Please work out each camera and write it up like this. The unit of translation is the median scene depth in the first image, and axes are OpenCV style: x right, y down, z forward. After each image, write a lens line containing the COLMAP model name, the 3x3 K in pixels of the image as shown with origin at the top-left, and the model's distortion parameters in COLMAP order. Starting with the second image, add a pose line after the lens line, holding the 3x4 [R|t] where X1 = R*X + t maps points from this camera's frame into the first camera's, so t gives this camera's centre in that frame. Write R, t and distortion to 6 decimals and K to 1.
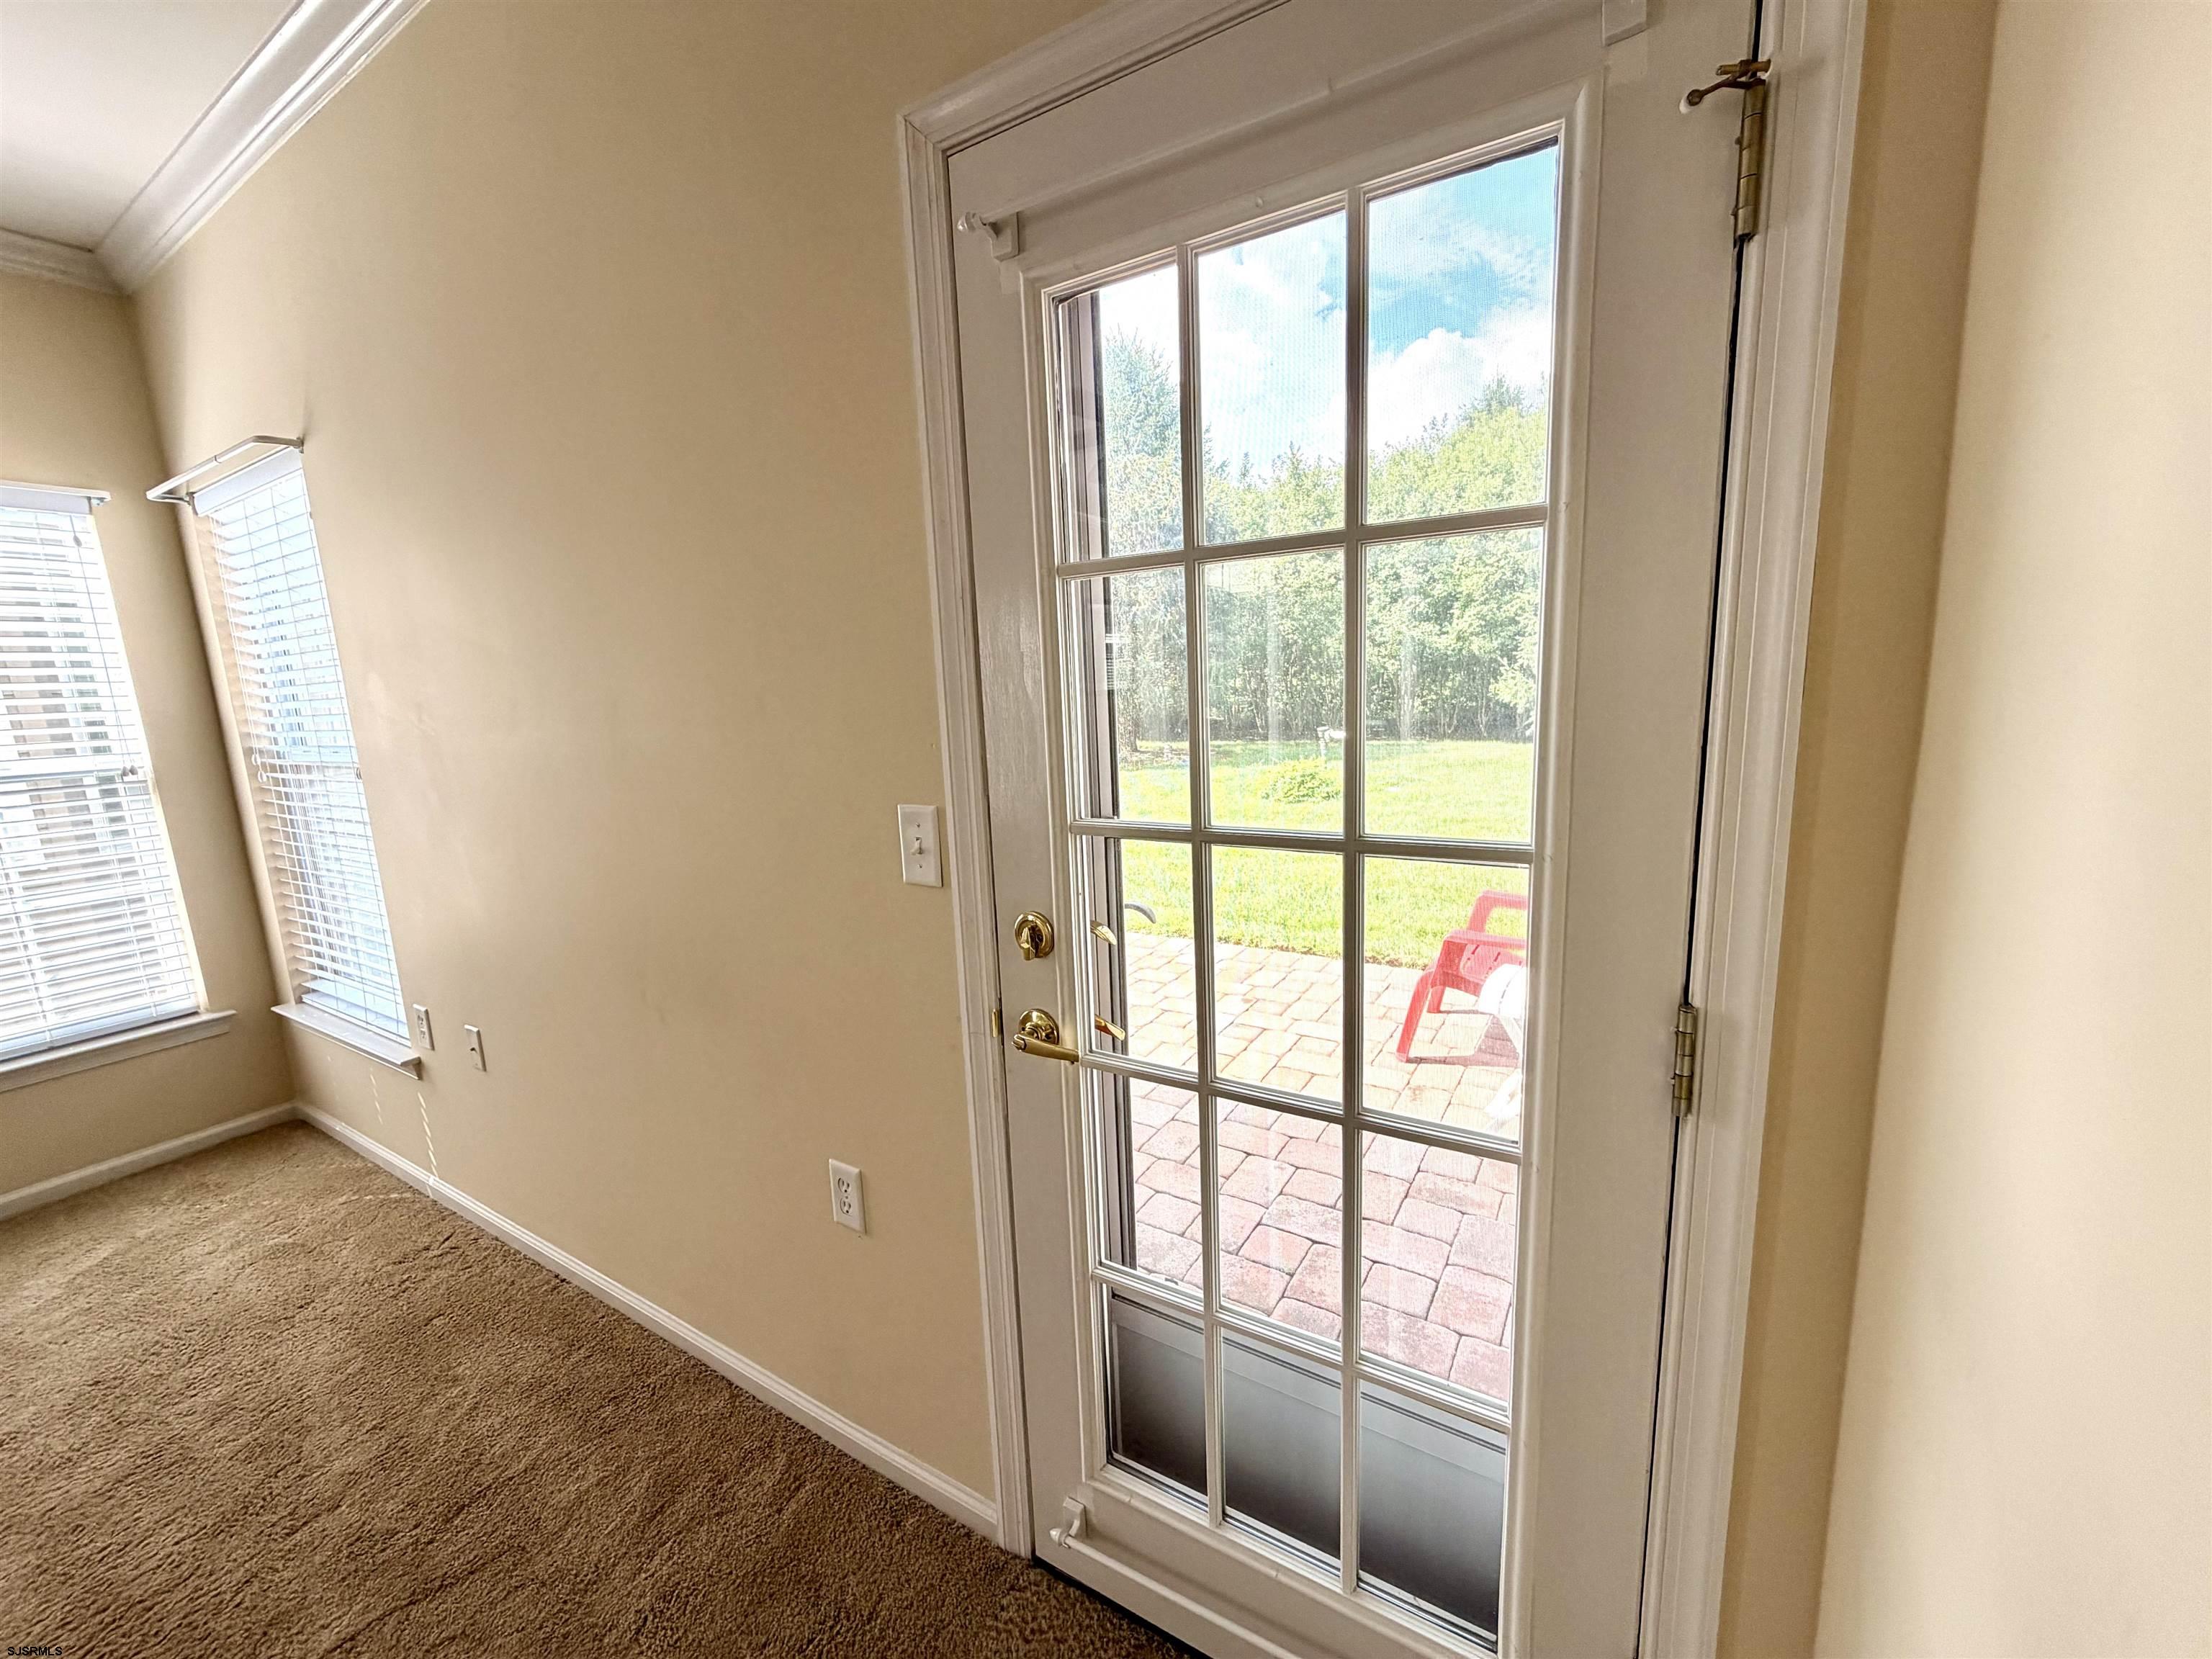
lens RADIAL K [[881.0, 0, 1103.2], [0, 881.0, 828.2], [0, 0, 1]] dist [0.004047, 0.000086]
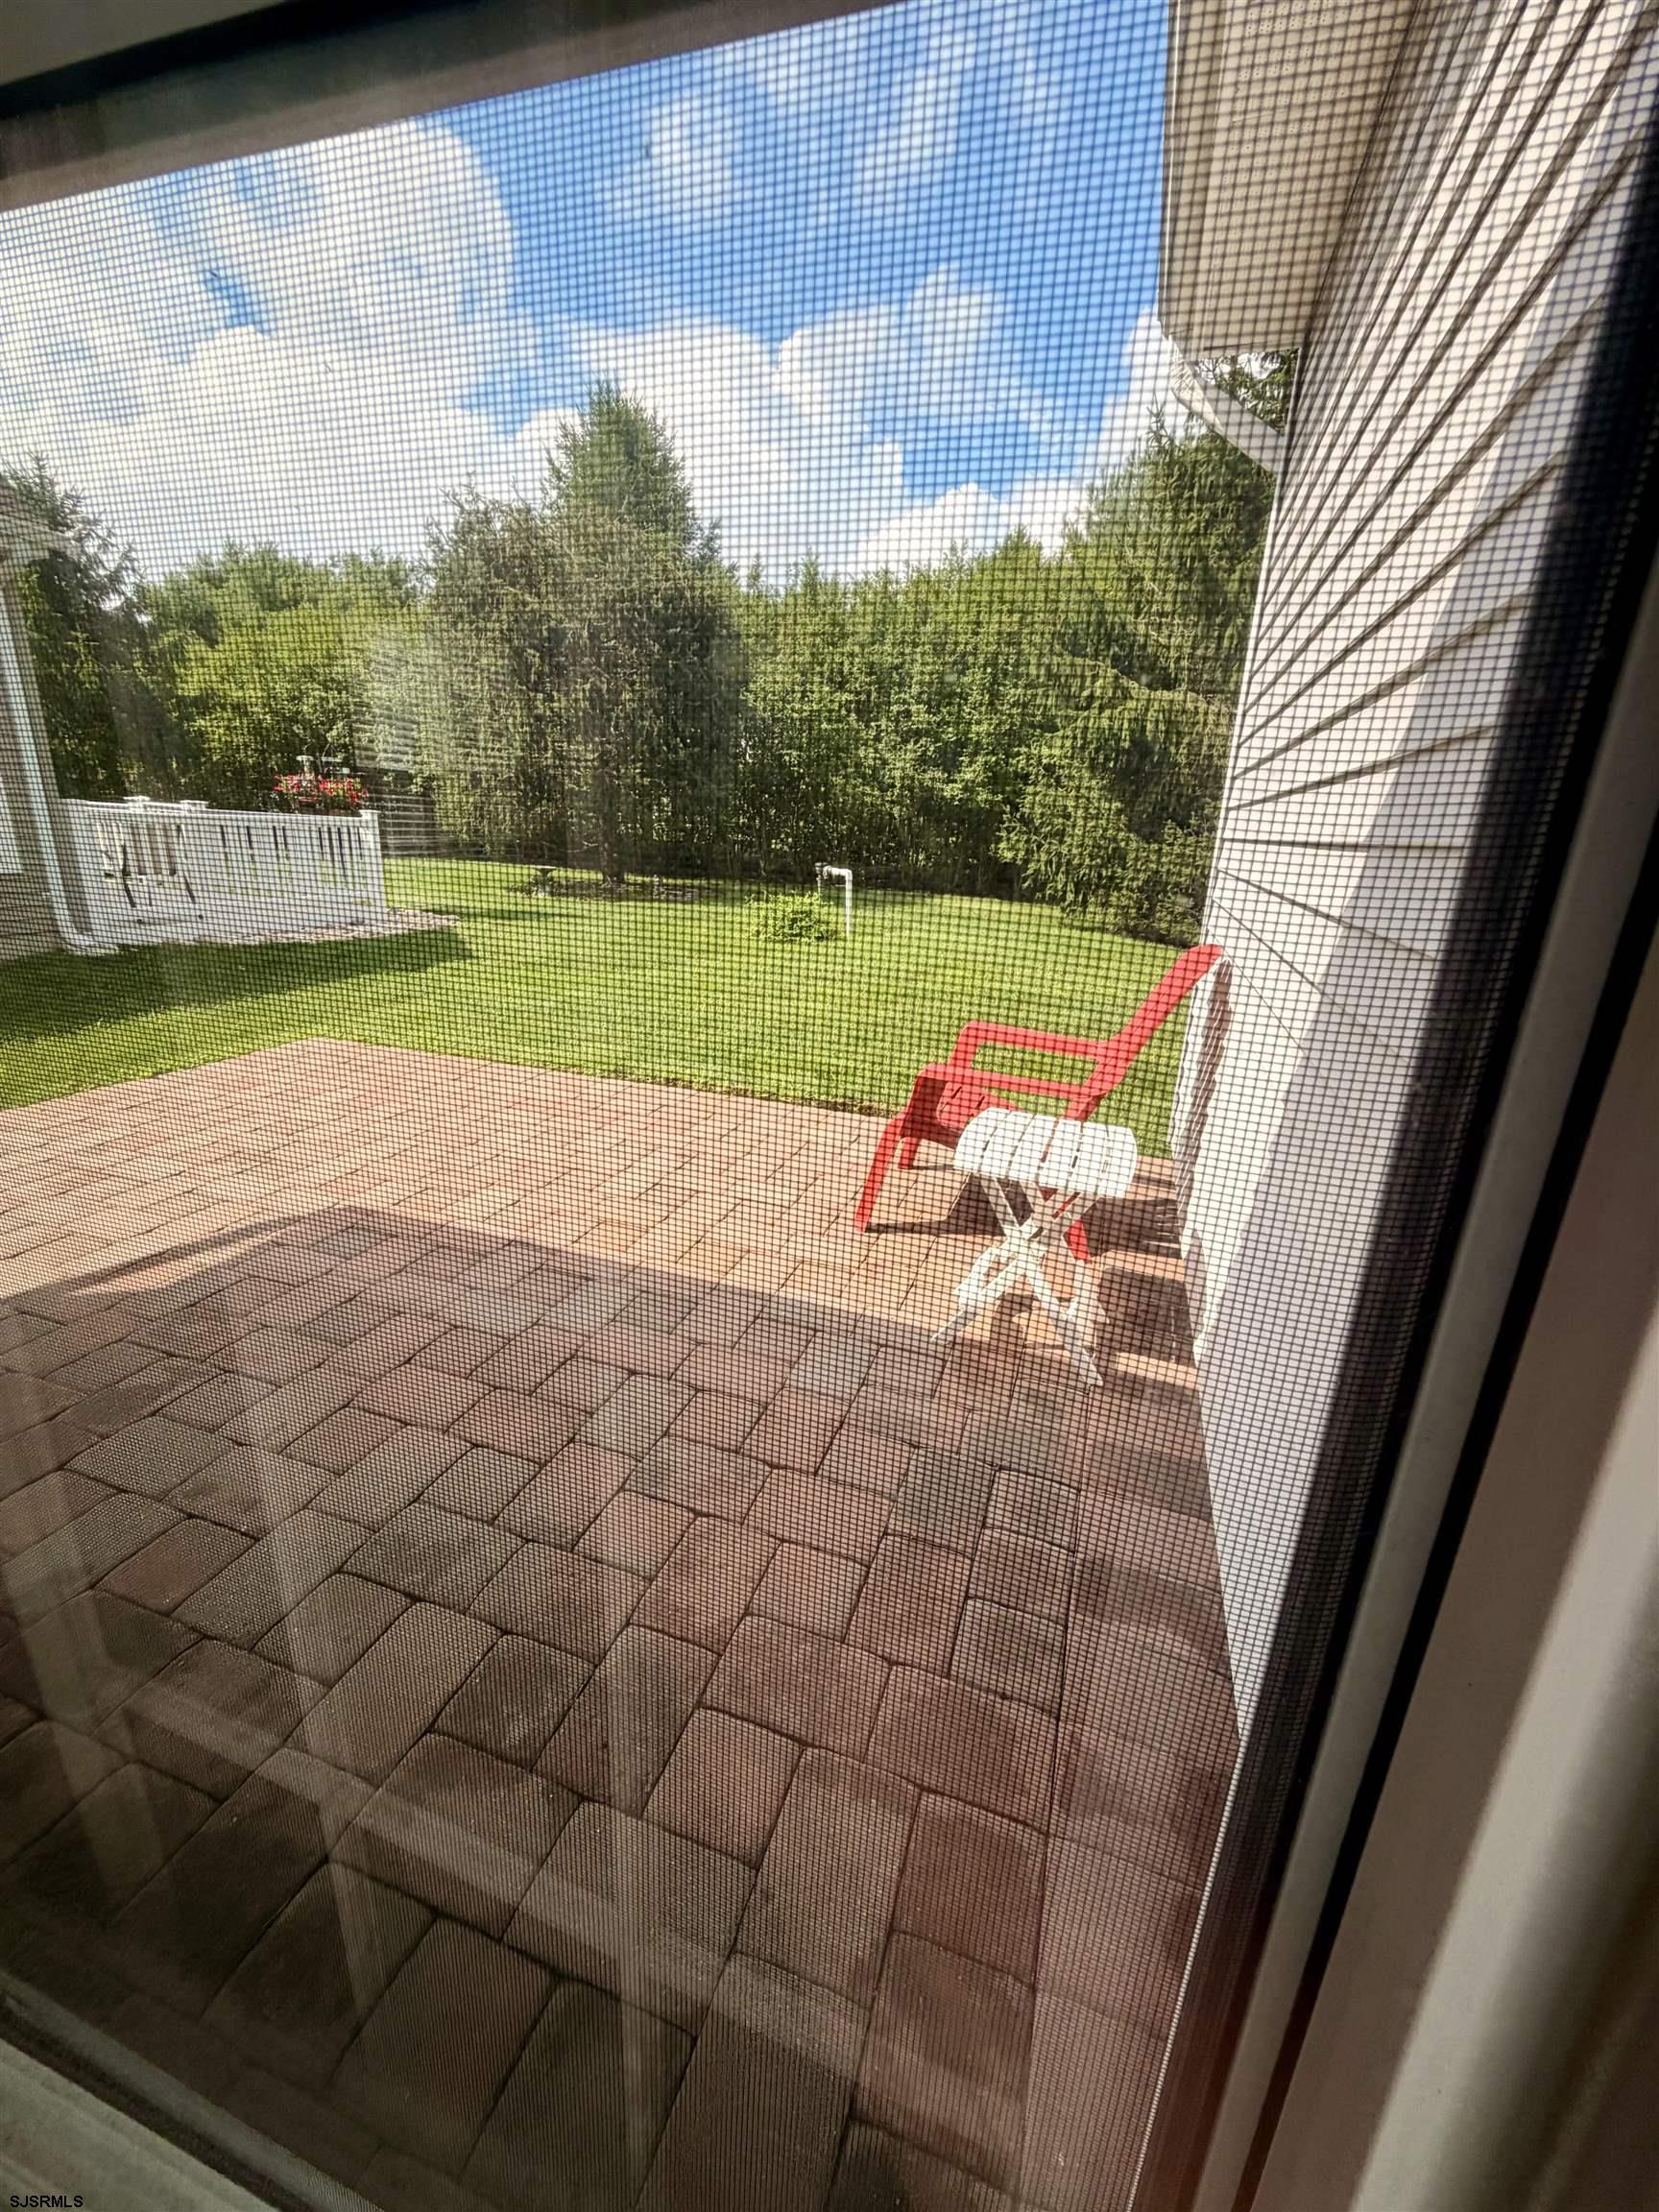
lens RADIAL K [[881.0, 0, 826.5], [0, 881.0, 1106.2], [0, 0, 1]] dist [0.004047, 0.000086]
pose [[0.970711, 0.006907, 0.240152, 0.103605], [-0.039904, 0.990338, 0.132811, 0.044418], [-0.236915, -0.138504, 0.961607, 0.230356]]
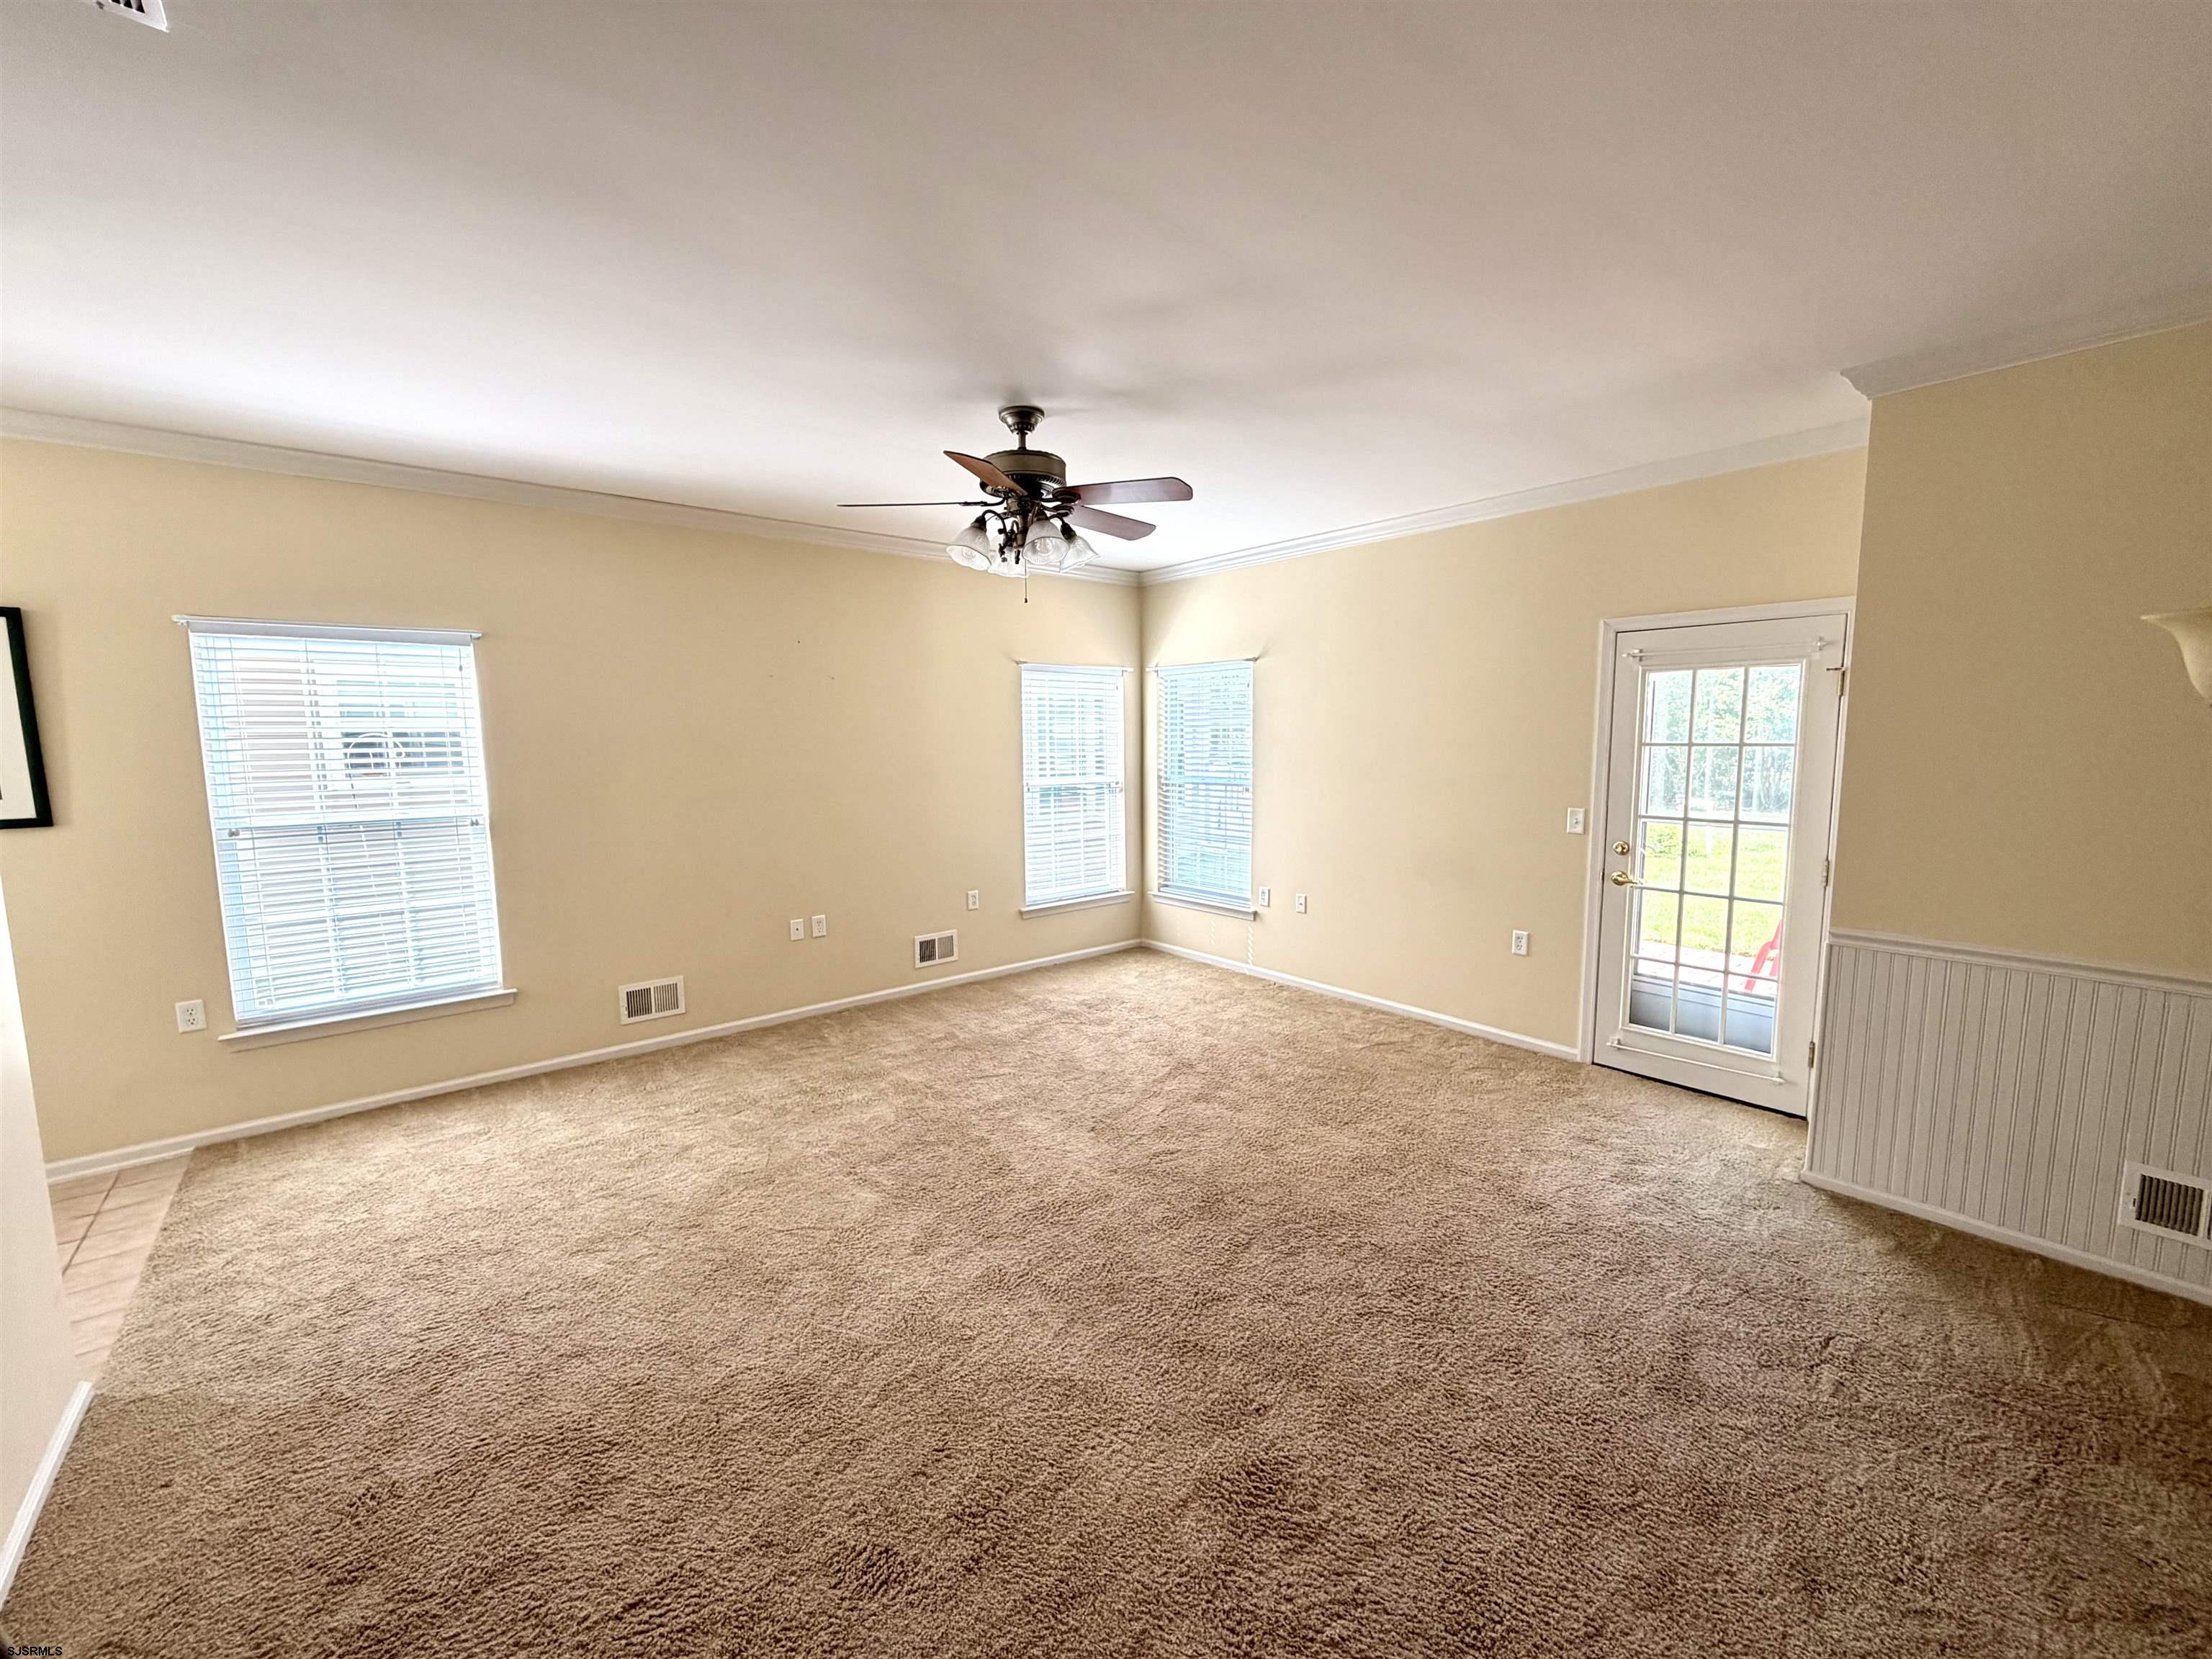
lens RADIAL K [[881.0, 0, 1096.2], [0, 881.0, 828.8], [0, 0, 1]] dist [0.004047, 0.000086]
pose [[0.938296, 0.071072, -0.338451, -0.656352], [-0.089268, 0.995264, -0.038483, 0.283575], [0.334113, 0.066322, 0.940197, -2.261171]]
